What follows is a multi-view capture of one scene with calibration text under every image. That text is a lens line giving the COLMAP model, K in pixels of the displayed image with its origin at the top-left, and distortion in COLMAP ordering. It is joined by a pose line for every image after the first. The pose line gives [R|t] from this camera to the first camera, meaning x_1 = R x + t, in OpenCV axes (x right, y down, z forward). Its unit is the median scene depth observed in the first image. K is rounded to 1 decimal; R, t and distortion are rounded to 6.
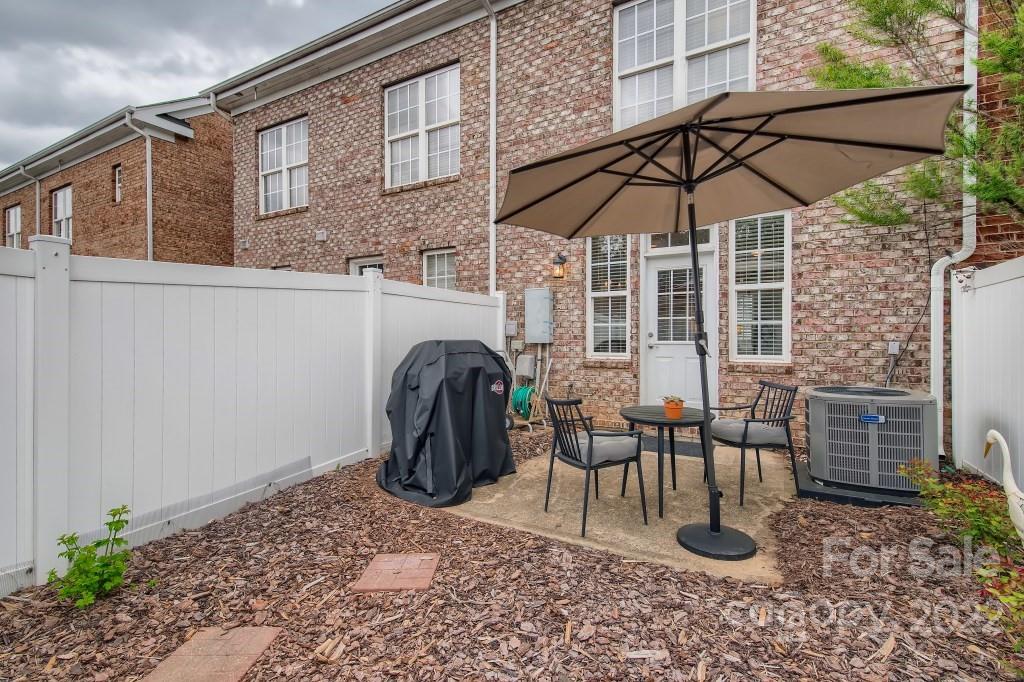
lens RADIAL K [[479.6, 0, 515.9], [0, 479.6, 341.7], [0, 0, 1]] dist [0.017313, -0.005240]
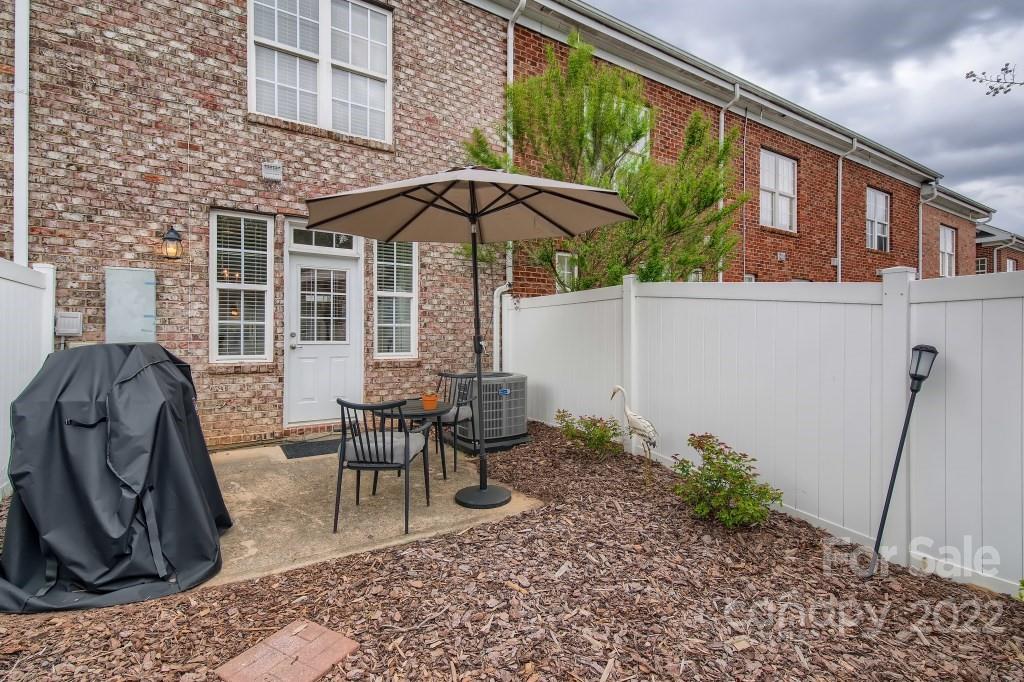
lens RADIAL K [[479.6, 0, 519.2], [0, 479.6, 338.0], [0, 0, 1]] dist [0.017313, -0.005240]
pose [[0.450305, 0.000417, 0.892875, -0.394759], [0.007331, 0.999964, -0.004164, -0.001059], [-0.892845, 0.008421, 0.450286, 0.194555]]
